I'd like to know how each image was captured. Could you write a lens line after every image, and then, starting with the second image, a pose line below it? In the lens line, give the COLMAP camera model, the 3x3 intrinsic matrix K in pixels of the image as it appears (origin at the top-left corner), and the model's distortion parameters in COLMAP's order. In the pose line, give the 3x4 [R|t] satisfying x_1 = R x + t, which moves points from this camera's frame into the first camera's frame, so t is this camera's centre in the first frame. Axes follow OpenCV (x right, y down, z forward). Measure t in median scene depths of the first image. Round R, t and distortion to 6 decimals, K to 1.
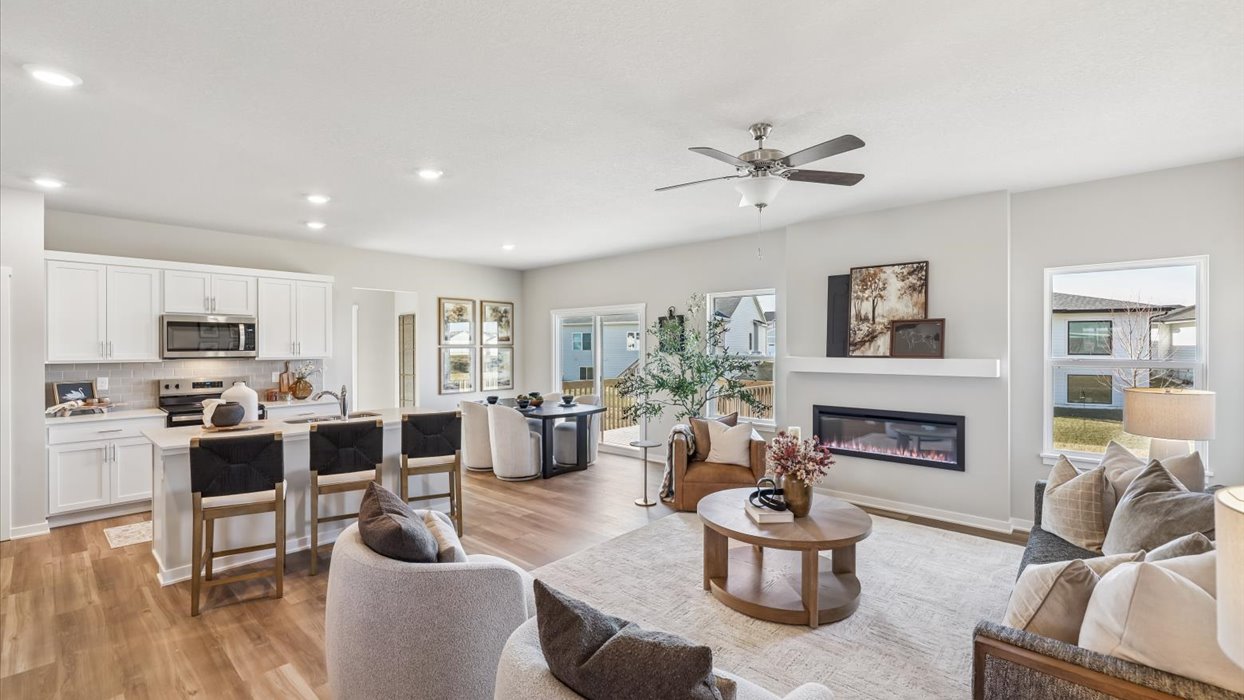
lens RADIAL K [[528.1, 0, 623.7], [0, 528.1, 344.1], [0, 0, 1]] dist [-0.000189, 0.000066]
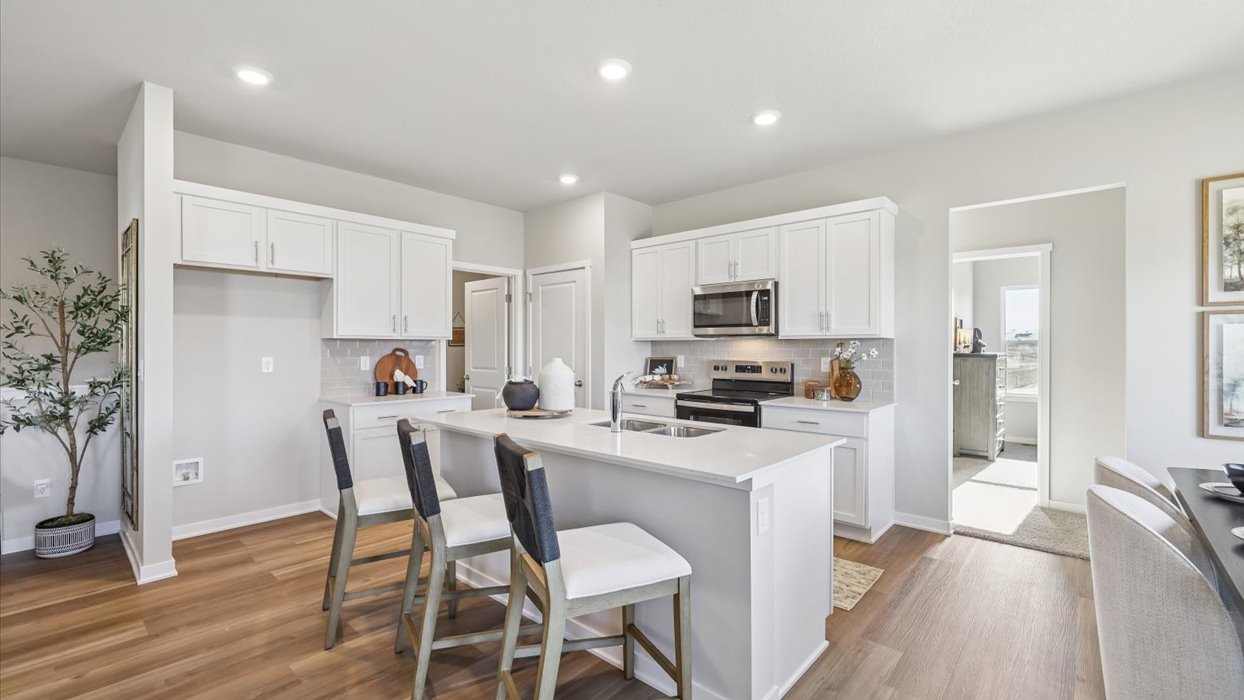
lens RADIAL K [[528.1, 0, 623.7], [0, 528.1, 344.1], [0, 0, 1]] dist [-0.000189, 0.000066]
pose [[0.003616, -0.003466, -0.999987, 0.039119], [0.002996, 0.999990, -0.003455, 0.041044], [0.999989, -0.002984, 0.003627, 0.809149]]
